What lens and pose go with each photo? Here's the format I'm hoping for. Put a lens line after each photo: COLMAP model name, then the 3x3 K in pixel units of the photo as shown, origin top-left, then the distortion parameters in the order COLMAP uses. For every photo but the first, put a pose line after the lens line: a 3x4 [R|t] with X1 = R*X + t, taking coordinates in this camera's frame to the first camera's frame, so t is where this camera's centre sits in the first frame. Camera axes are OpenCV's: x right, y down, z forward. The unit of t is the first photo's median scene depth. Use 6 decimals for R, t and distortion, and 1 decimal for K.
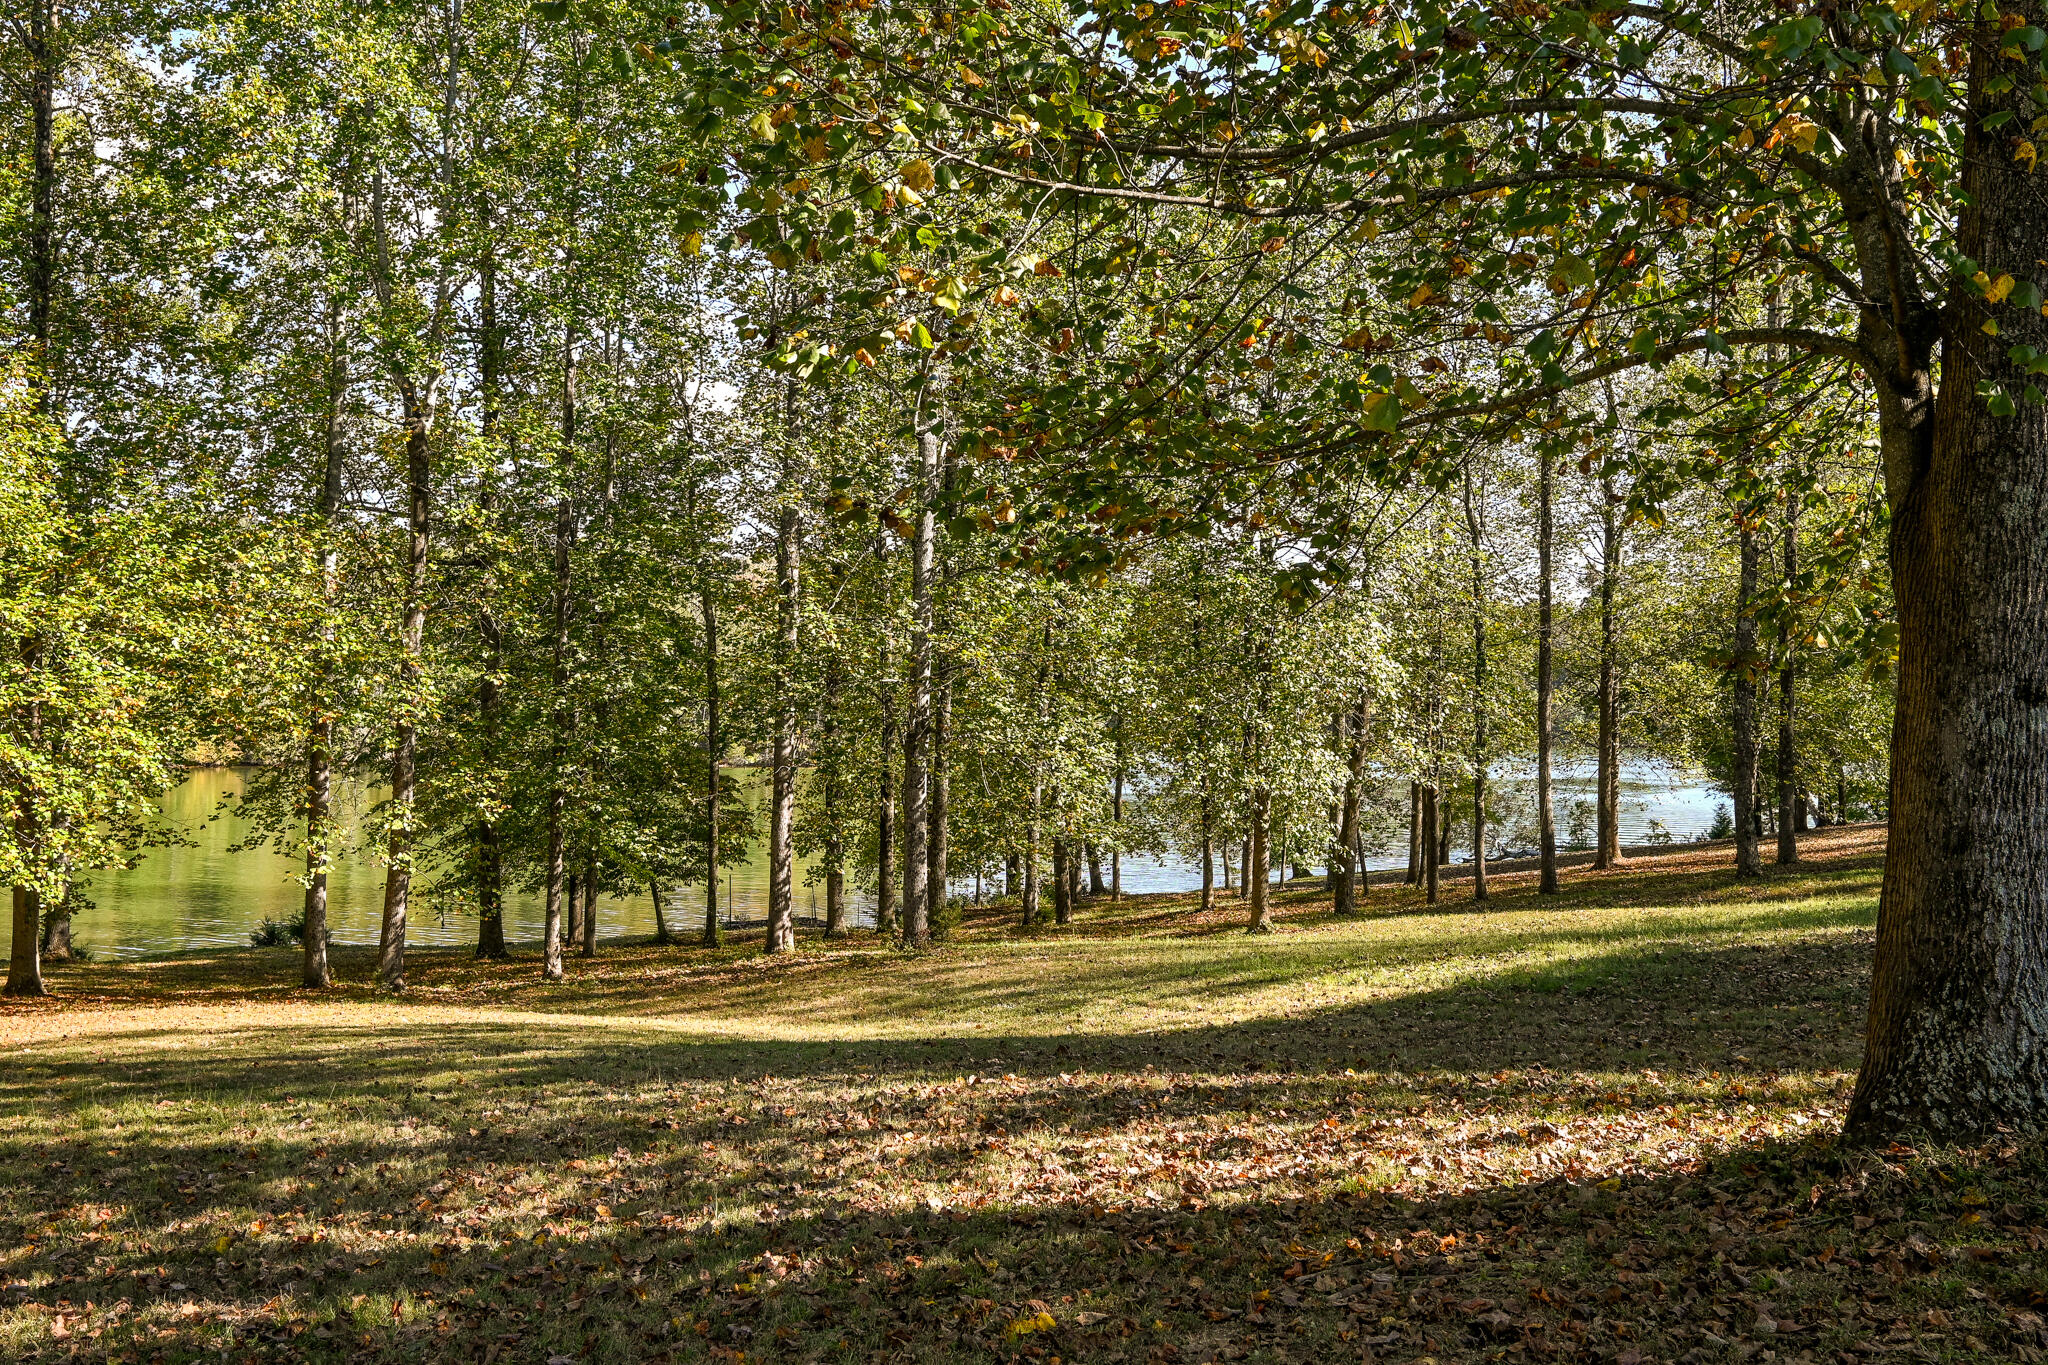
lens RADIAL K [[1954.8, 0, 1012.8], [0, 1954.8, 692.4], [0, 0, 1]] dist [-0.009721, 0.000000]
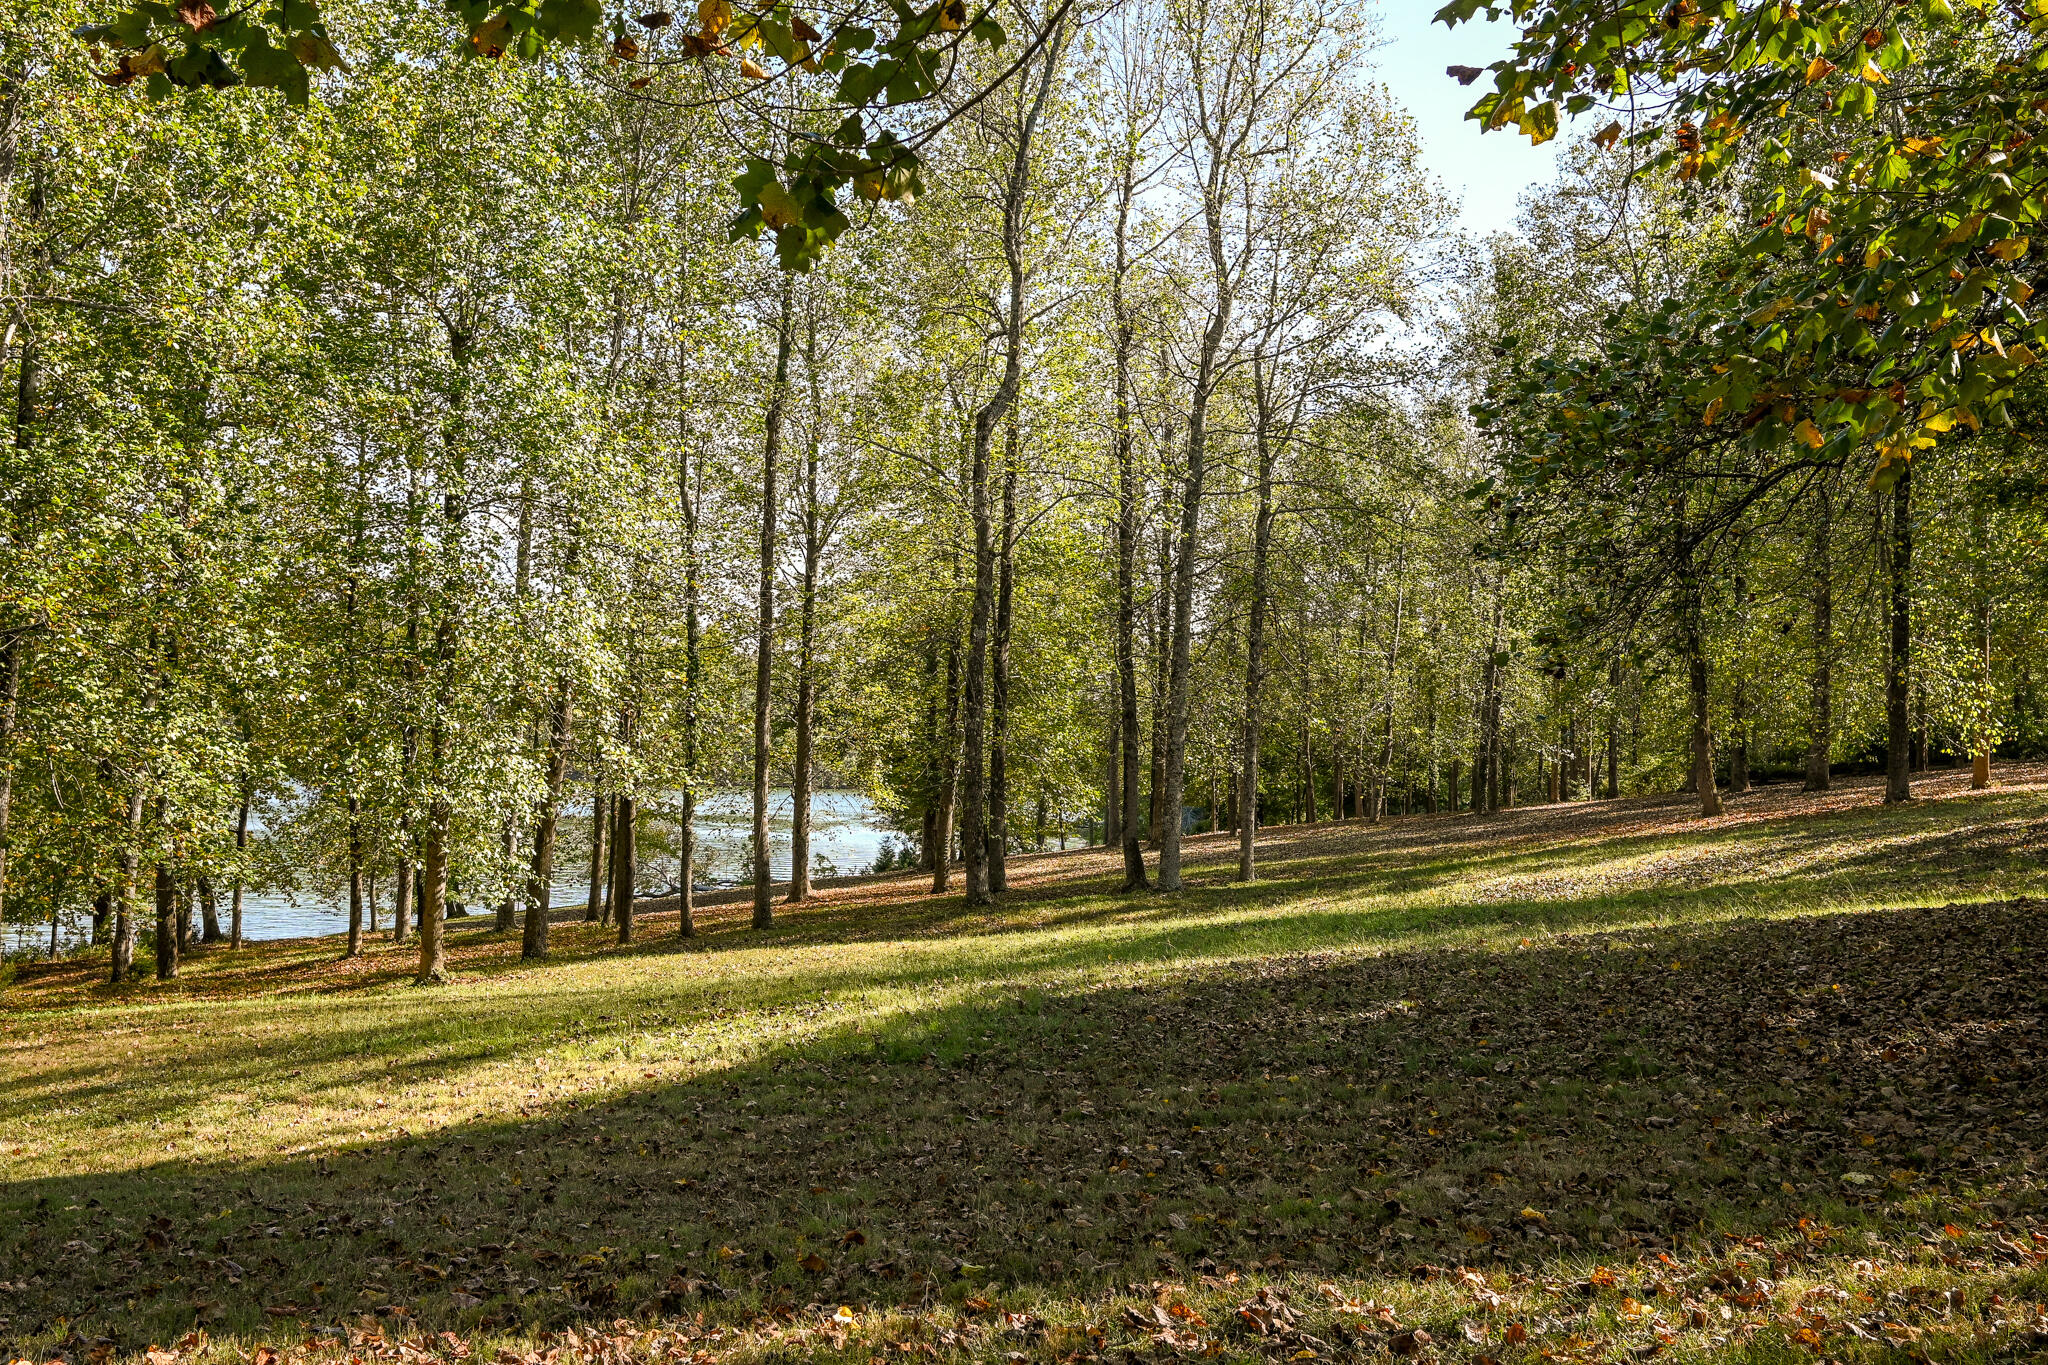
lens RADIAL K [[1954.8, 0, 1020.5], [0, 1954.8, 681.2], [0, 0, 1]] dist [-0.009721, 0.000000]
pose [[0.906863, 0.031961, 0.420212, 0.003761], [-0.021122, 0.999314, -0.030424, 0.015439], [-0.420897, 0.018715, 0.906916, 0.144960]]
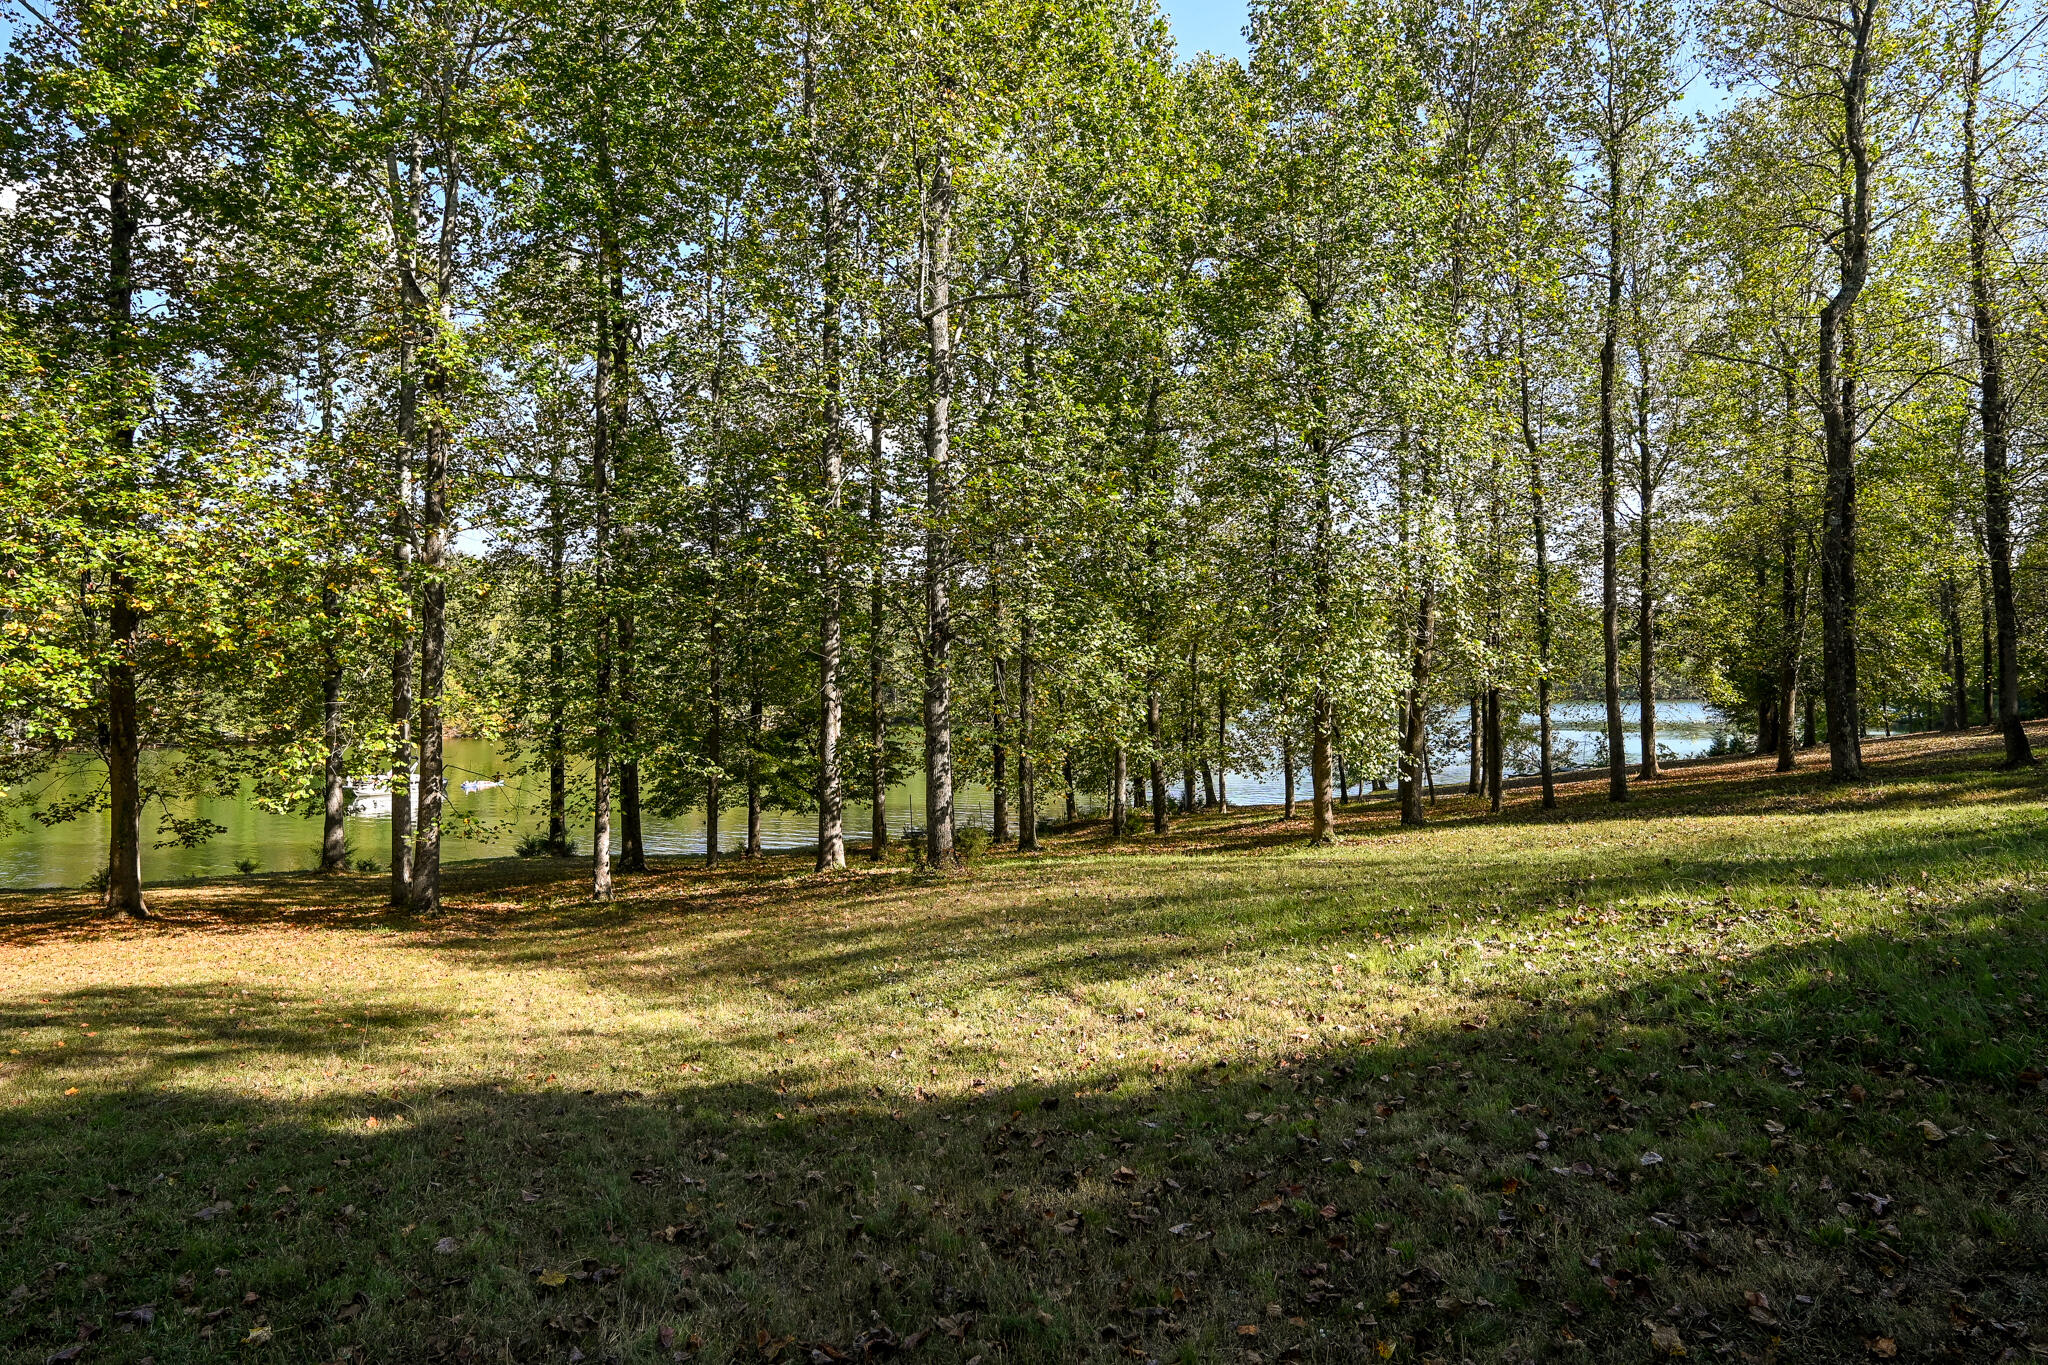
lens RADIAL K [[1247.5, 0, 1028.8], [0, 1247.5, 692.4], [0, 0, 1]] dist [-0.000550, -0.004763]
pose [[0.991128, -0.024369, -0.130658, 0.057334], [0.025835, 0.999621, 0.009536, 0.033046], [0.130376, -0.012827, 0.991382, 0.324548]]
